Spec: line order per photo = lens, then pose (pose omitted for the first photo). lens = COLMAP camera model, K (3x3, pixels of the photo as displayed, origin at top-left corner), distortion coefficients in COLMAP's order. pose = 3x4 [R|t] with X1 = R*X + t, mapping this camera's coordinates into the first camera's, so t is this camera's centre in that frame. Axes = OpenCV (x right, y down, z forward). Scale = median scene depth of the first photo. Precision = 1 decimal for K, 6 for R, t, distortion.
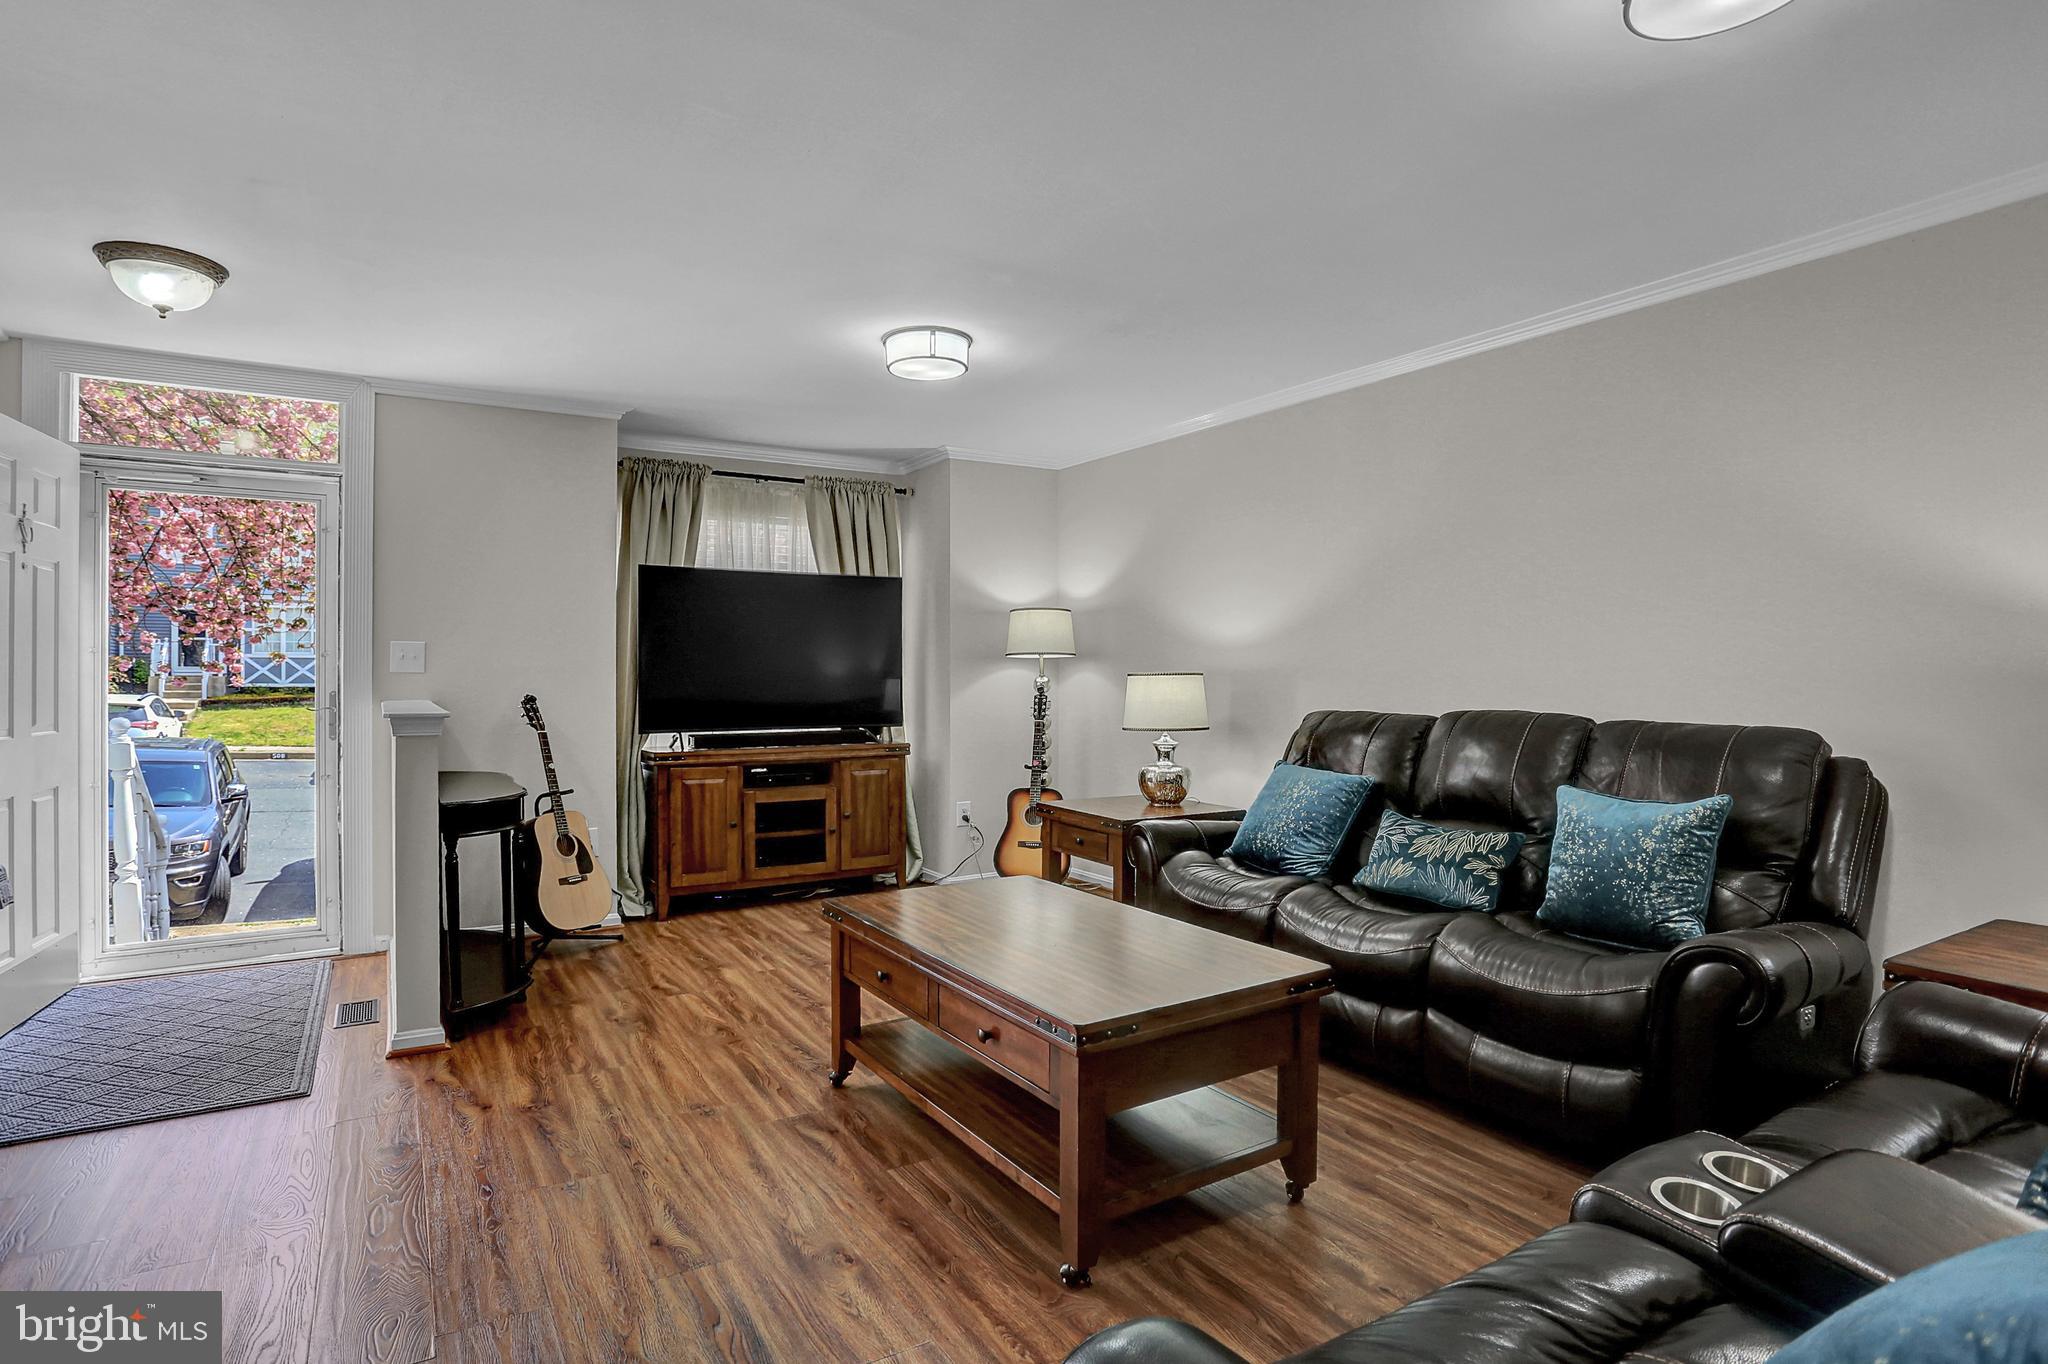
lens RADIAL K [[1028.8, 0, 1020.9], [0, 1028.8, 647.3], [0, 0, 1]] dist [-0.083045, 0.037693]
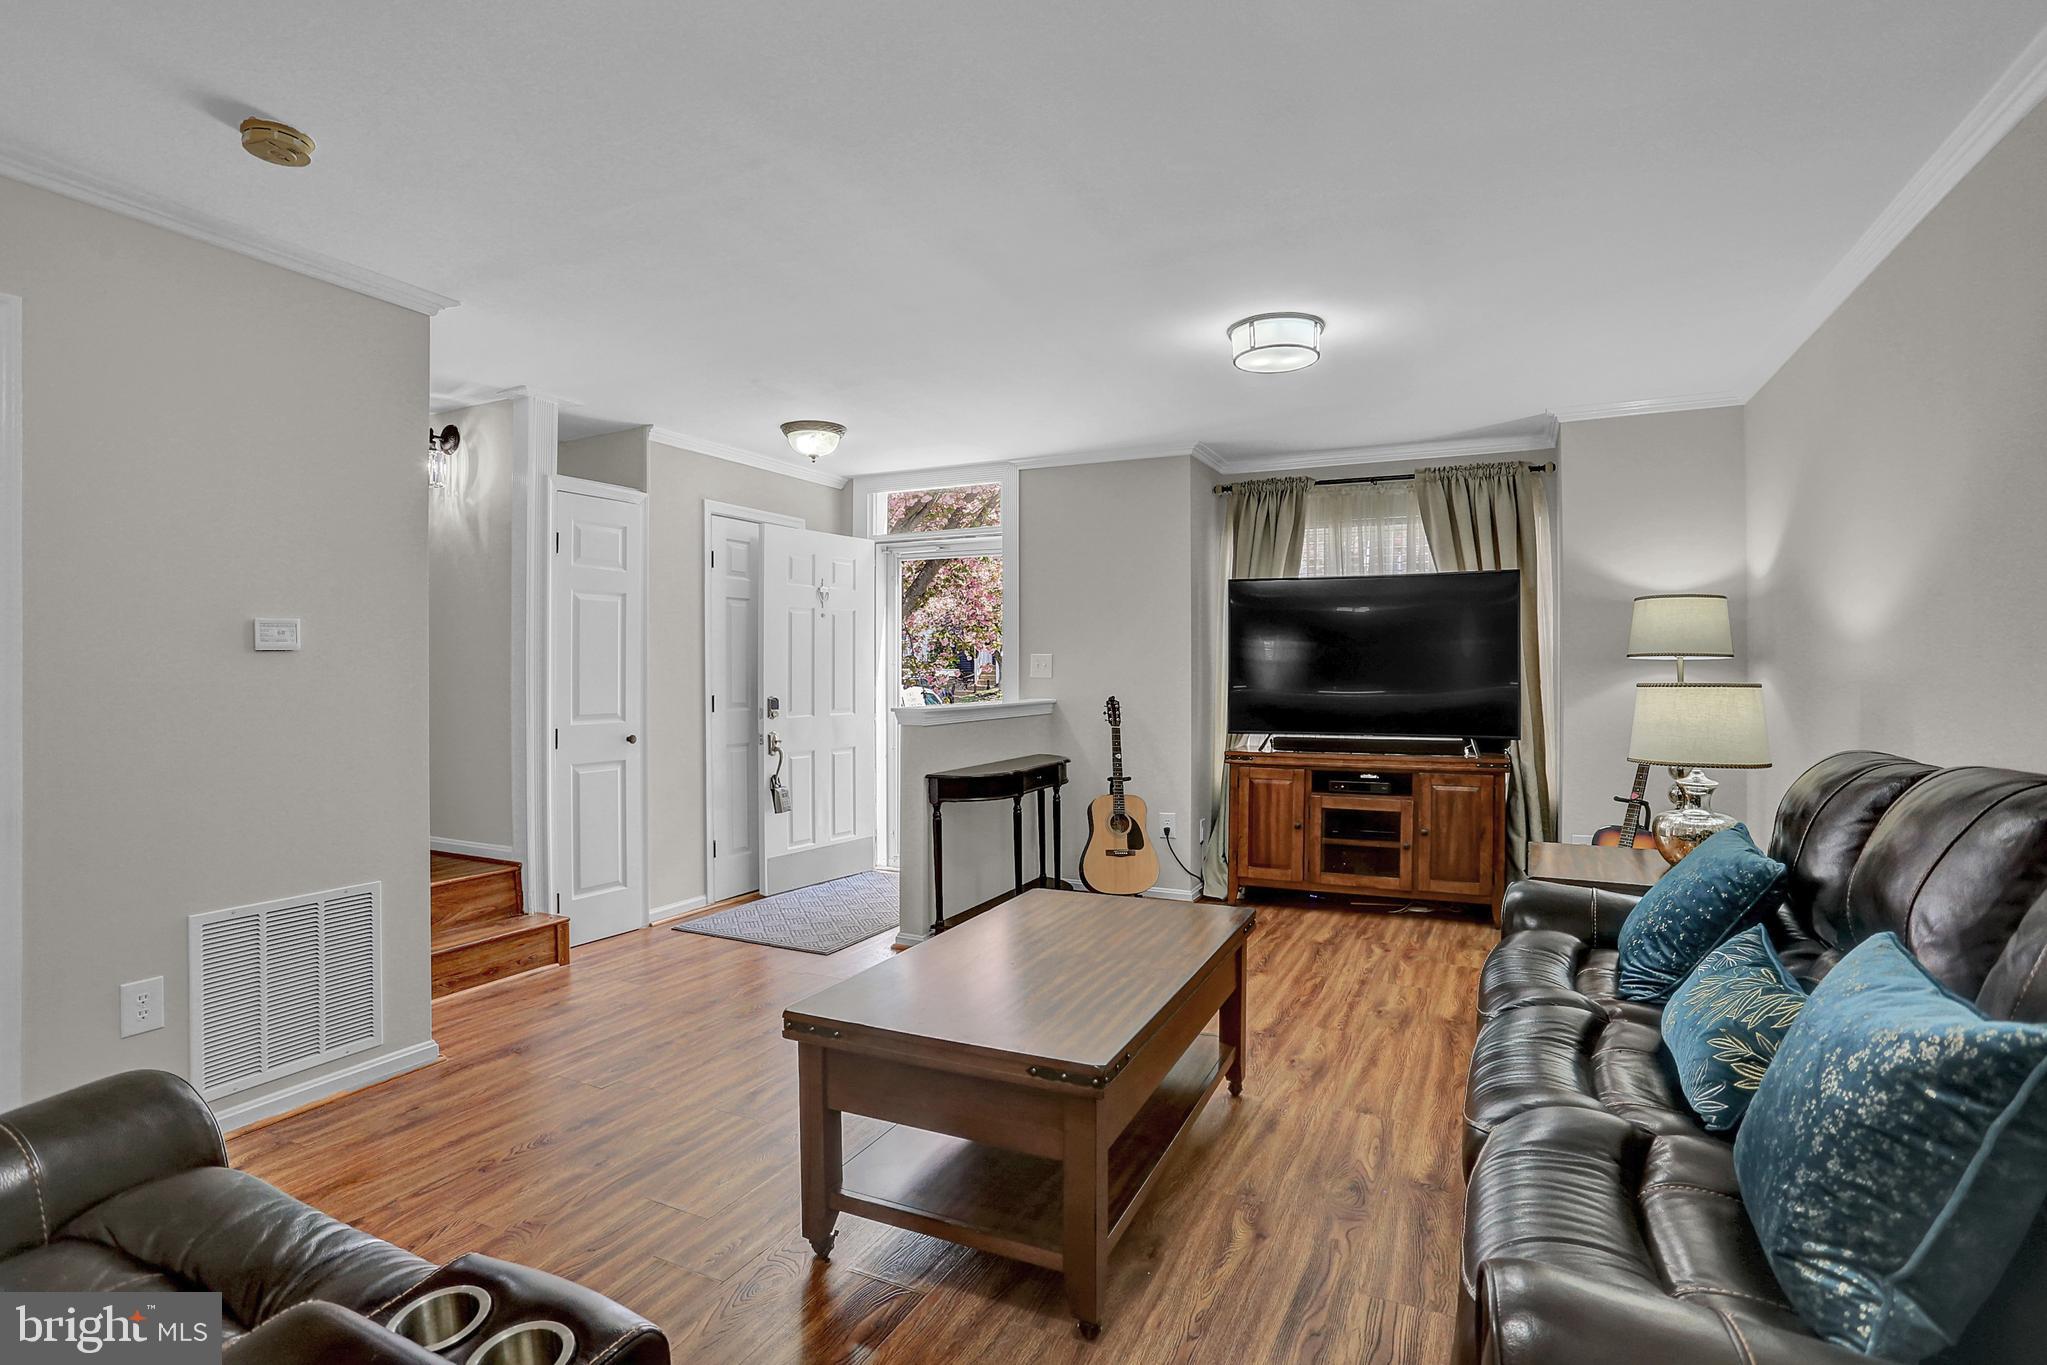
lens RADIAL K [[988.4, 0, 1063.0], [0, 988.4, 655.2], [0, 0, 1]] dist [-0.026963, 0.000562]
pose [[0.574944, -0.012786, -0.818093, 0.393517], [0.020259, 0.999794, -0.001388, -0.002194], [0.817942, -0.015776, 0.575084, 0.231279]]
